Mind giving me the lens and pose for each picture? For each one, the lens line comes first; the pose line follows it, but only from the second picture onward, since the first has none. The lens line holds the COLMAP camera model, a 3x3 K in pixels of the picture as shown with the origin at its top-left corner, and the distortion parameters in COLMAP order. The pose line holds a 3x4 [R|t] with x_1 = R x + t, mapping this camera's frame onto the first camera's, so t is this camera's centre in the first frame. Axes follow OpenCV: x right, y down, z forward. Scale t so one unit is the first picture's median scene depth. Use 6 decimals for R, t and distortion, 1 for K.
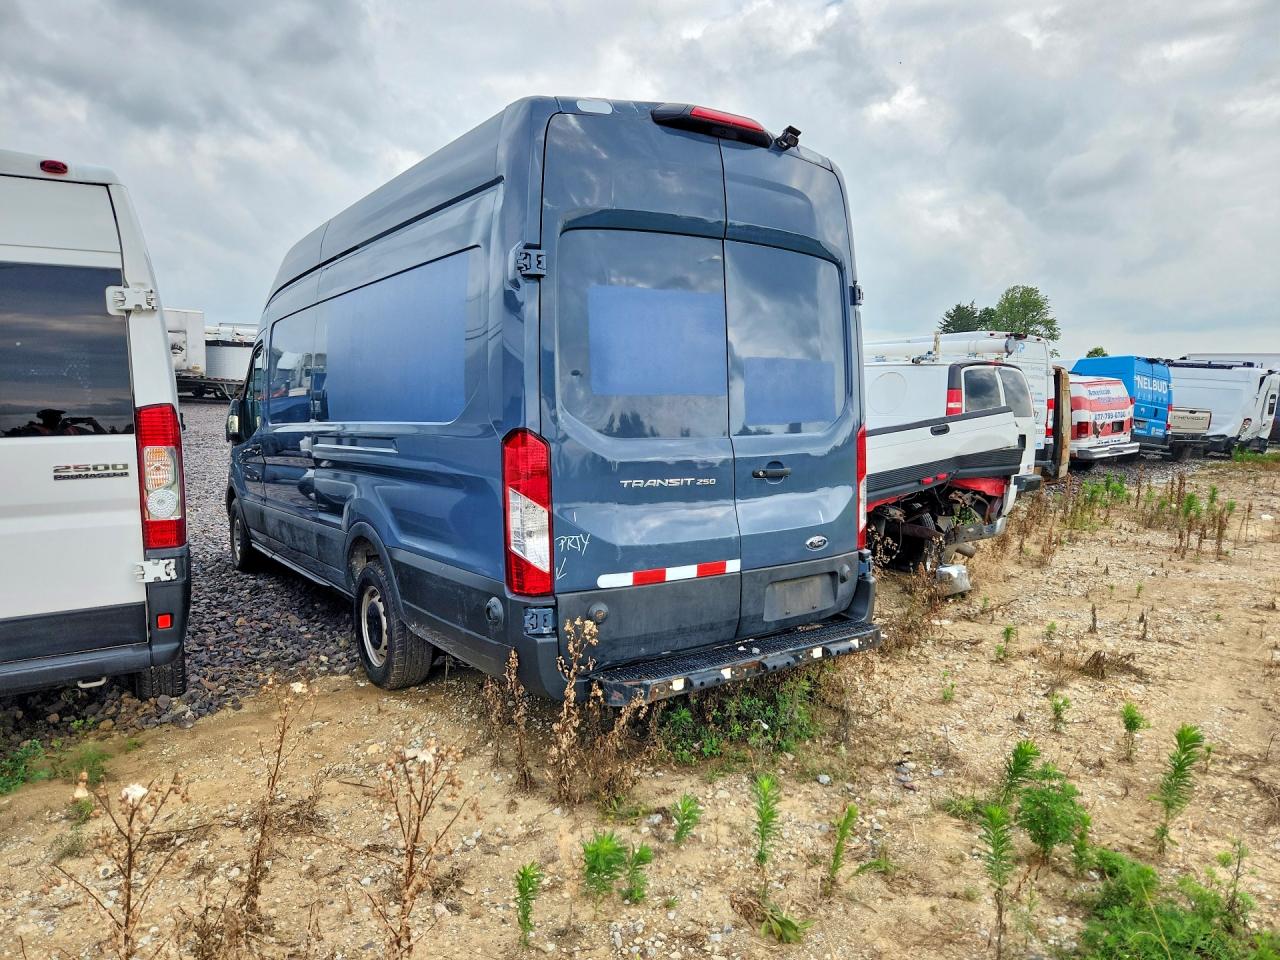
lens RADIAL K [[878.7, 0, 648.5], [0, 878.7, 473.5], [0, 0, 1]] dist [0.073792, -0.066326]
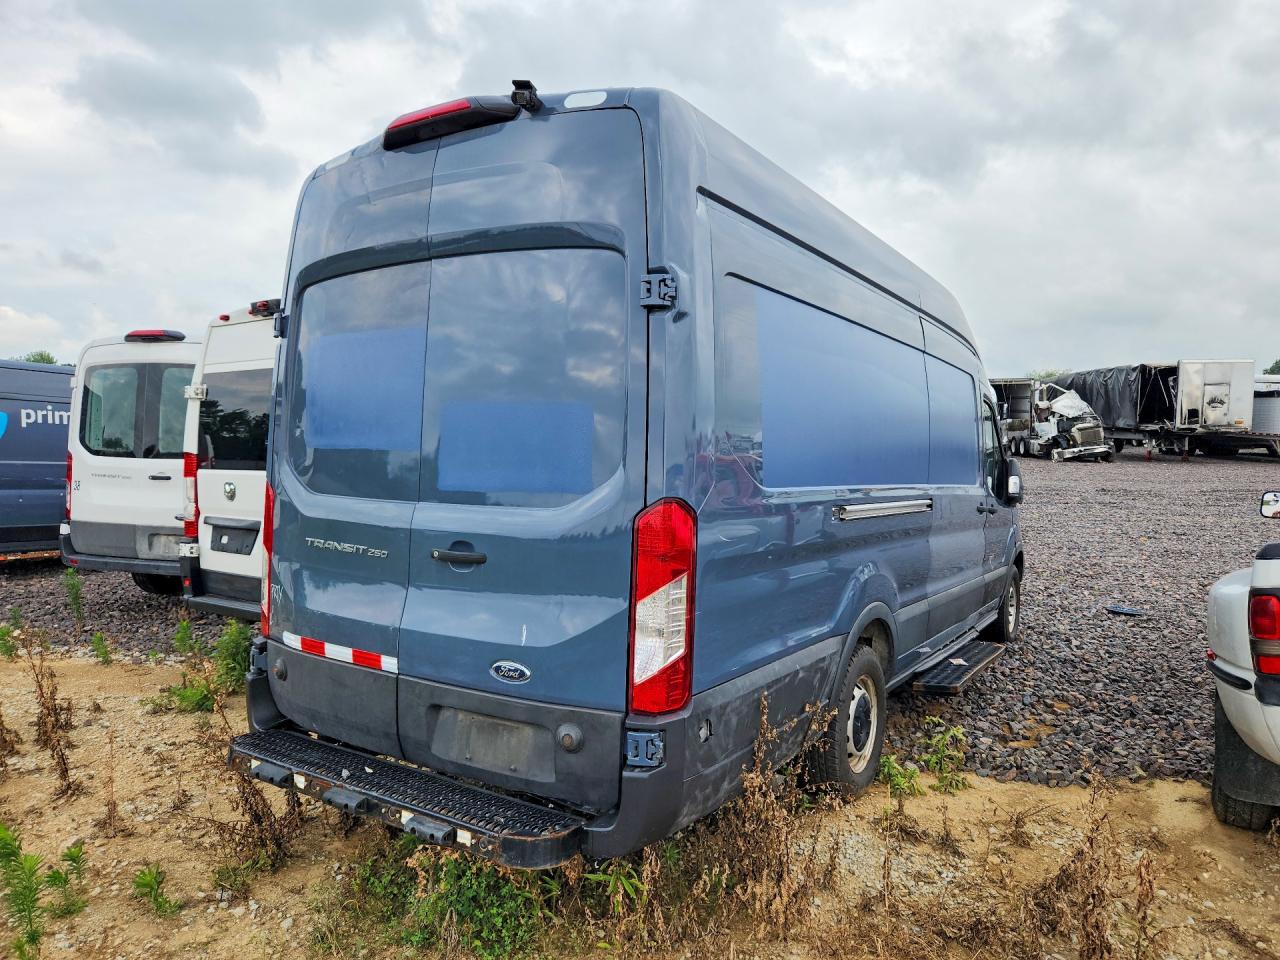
lens RADIAL K [[878.7, 0, 648.5], [0, 878.7, 473.5], [0, 0, 1]] dist [0.073792, -0.066326]
pose [[0.349604, 0.029014, -0.936448, 0.903553], [-0.088649, 0.996060, -0.002235, -0.084090], [0.932694, 0.083797, 0.350799, 0.899967]]
